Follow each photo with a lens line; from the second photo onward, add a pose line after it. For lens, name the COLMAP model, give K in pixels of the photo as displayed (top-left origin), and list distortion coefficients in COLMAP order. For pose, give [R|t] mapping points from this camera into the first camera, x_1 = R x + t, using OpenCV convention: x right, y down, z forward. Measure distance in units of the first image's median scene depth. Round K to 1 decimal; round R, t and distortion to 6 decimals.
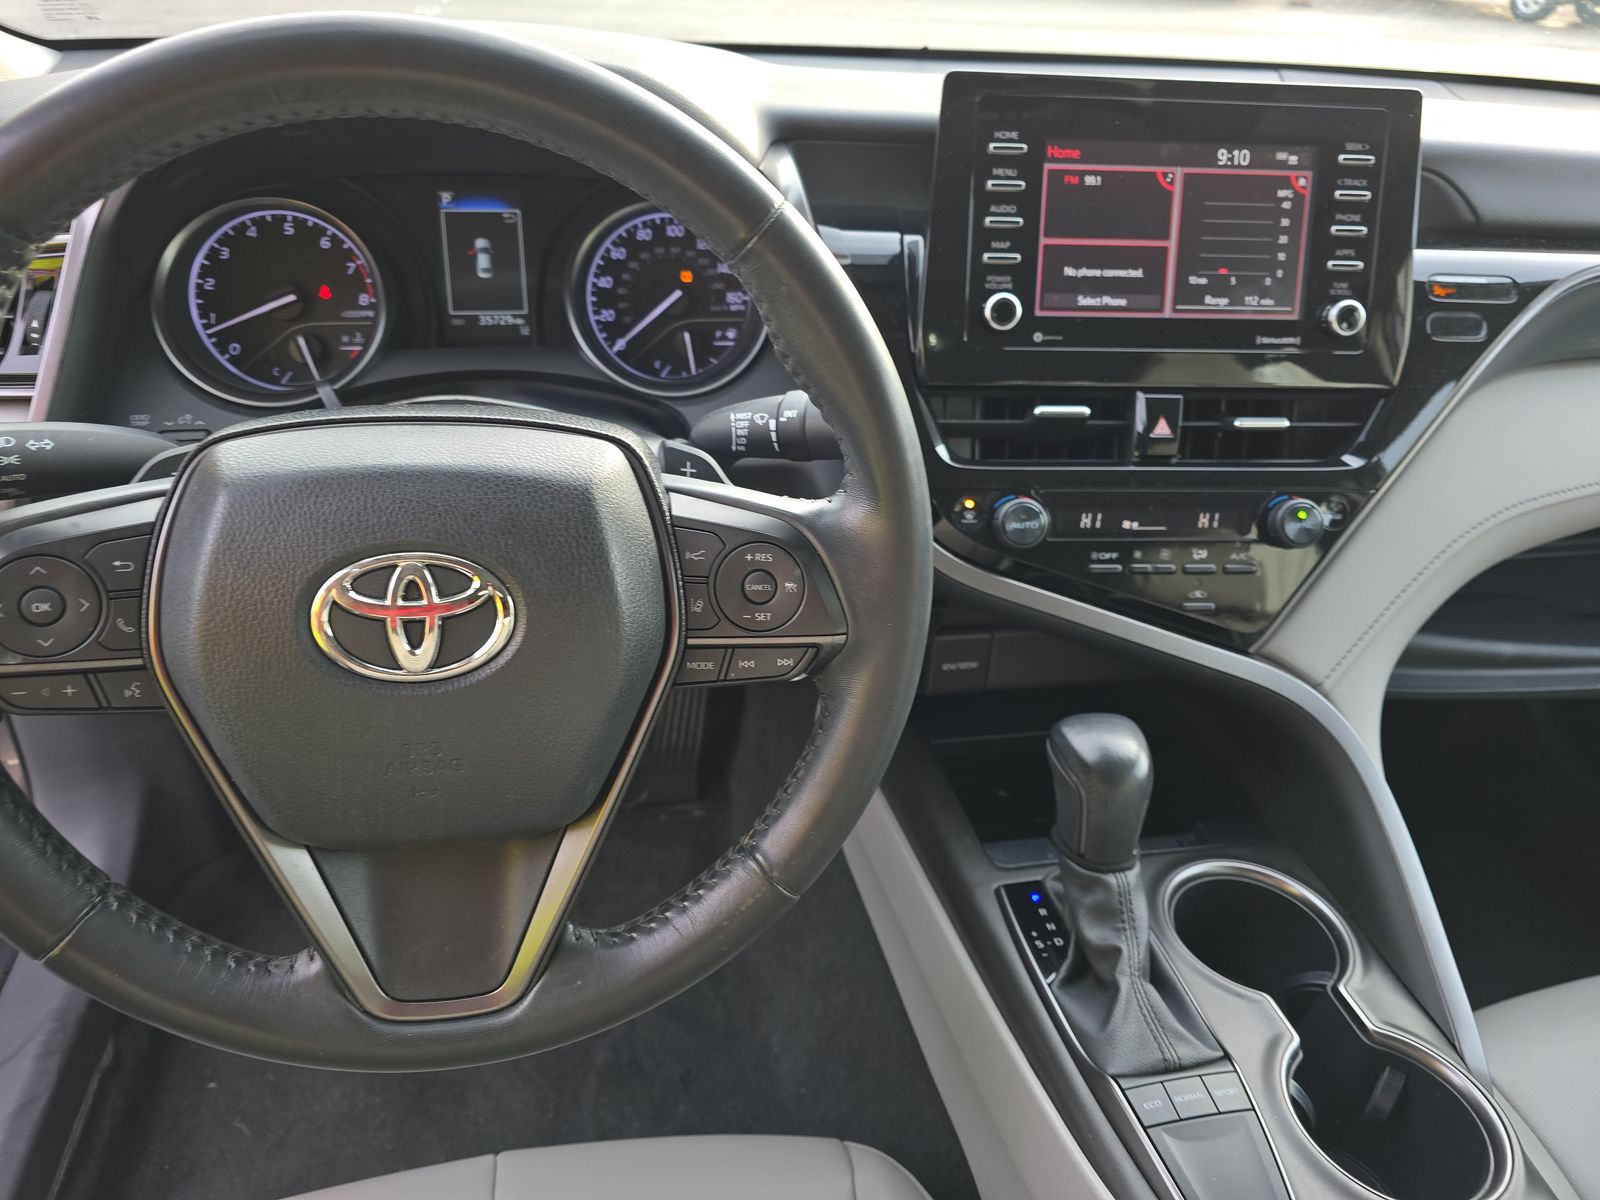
lens RADIAL K [[1098.8, 0, 800.0], [0, 1098.8, 600.0], [0, 0, 1]] dist [0.058441, -0.071421]
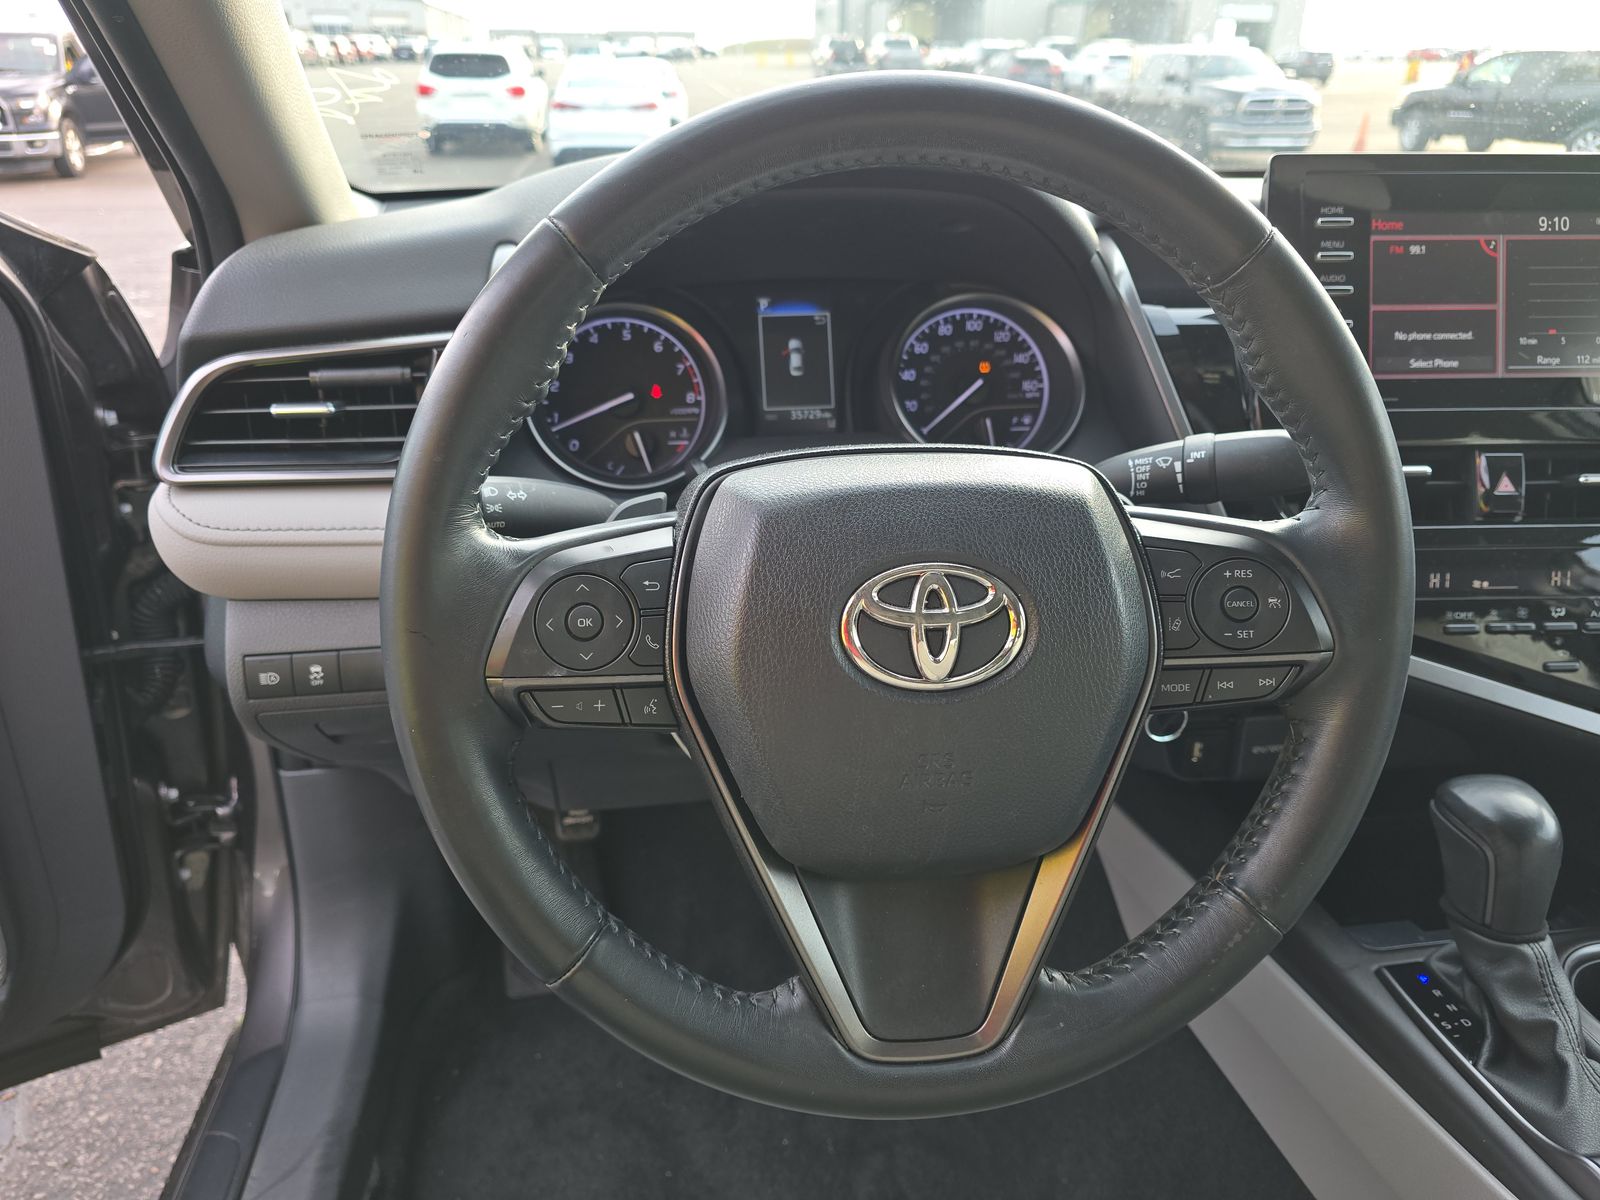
lens RADIAL K [[1098.8, 0, 800.0], [0, 1098.8, 600.0], [0, 0, 1]] dist [0.058441, -0.071421]
pose [[0.997487, -0.023900, -0.066699, -0.244837], [0.014034, 0.989385, -0.144641, 0.082648], [0.069448, 0.143342, 0.987234, -0.007164]]
